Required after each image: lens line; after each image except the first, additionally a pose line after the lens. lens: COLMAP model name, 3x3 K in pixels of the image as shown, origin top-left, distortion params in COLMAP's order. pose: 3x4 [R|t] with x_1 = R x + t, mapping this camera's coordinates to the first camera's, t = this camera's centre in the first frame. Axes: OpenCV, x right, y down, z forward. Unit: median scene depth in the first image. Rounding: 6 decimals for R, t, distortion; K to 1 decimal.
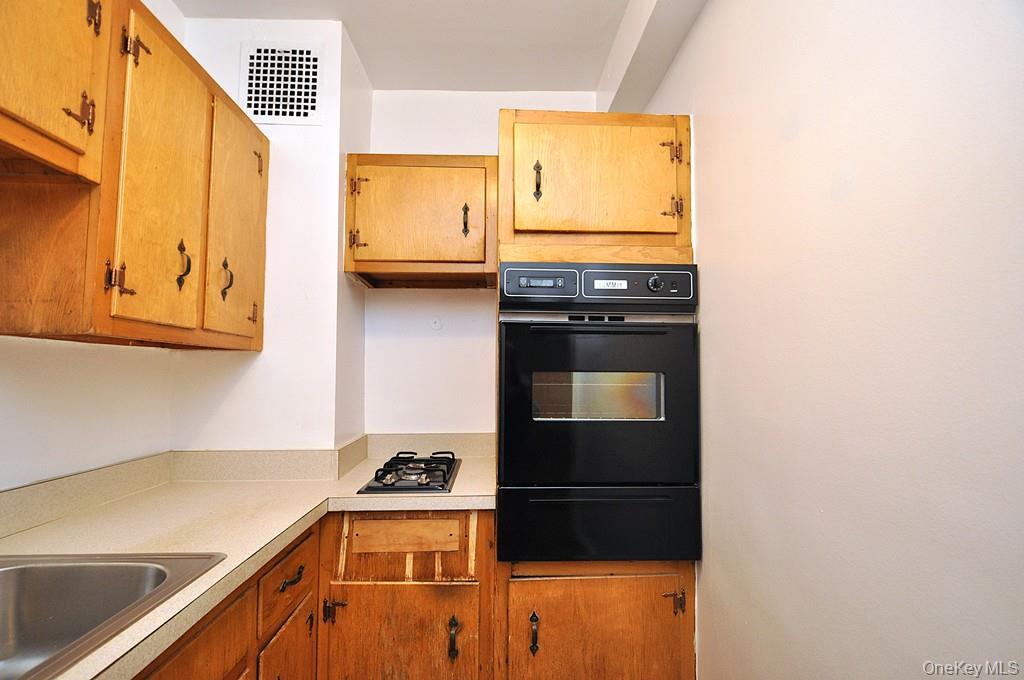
lens RADIAL K [[448.2, 0, 515.0], [0, 448.2, 352.9], [0, 0, 1]] dist [0.011428, -0.010621]
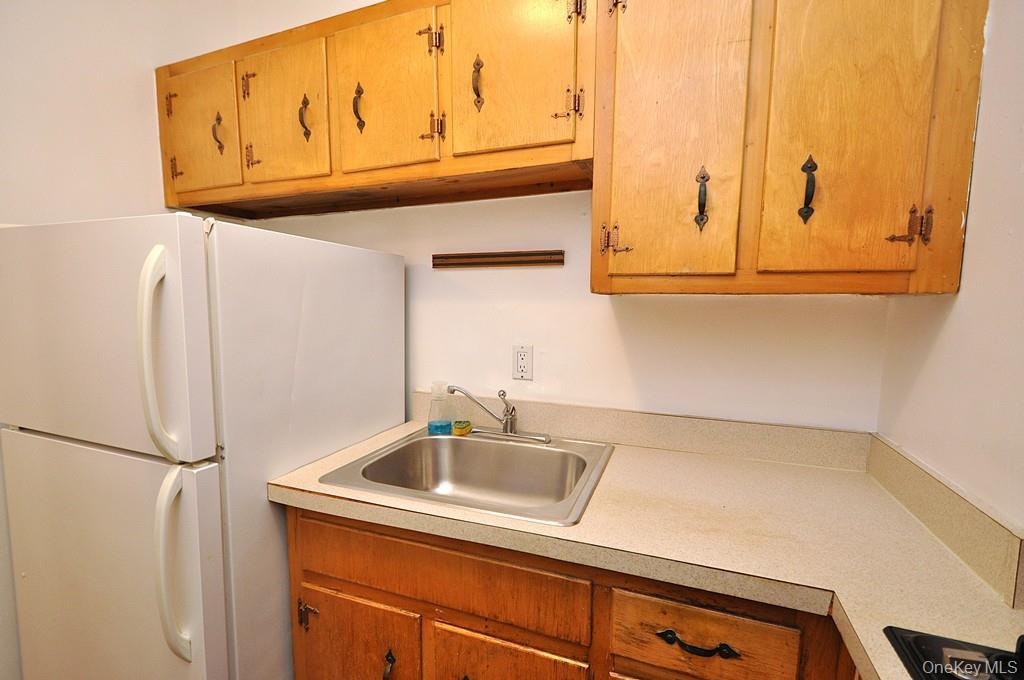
lens RADIAL K [[456.6, 0, 510.1], [0, 456.6, 354.0], [0, 0, 1]] dist [0.011826, -0.010808]
pose [[-0.394278, 0.091914, -0.914383, 0.167049], [0.033497, 0.995762, 0.085650, 0.004727], [0.918381, 0.003141, -0.395686, 0.847186]]
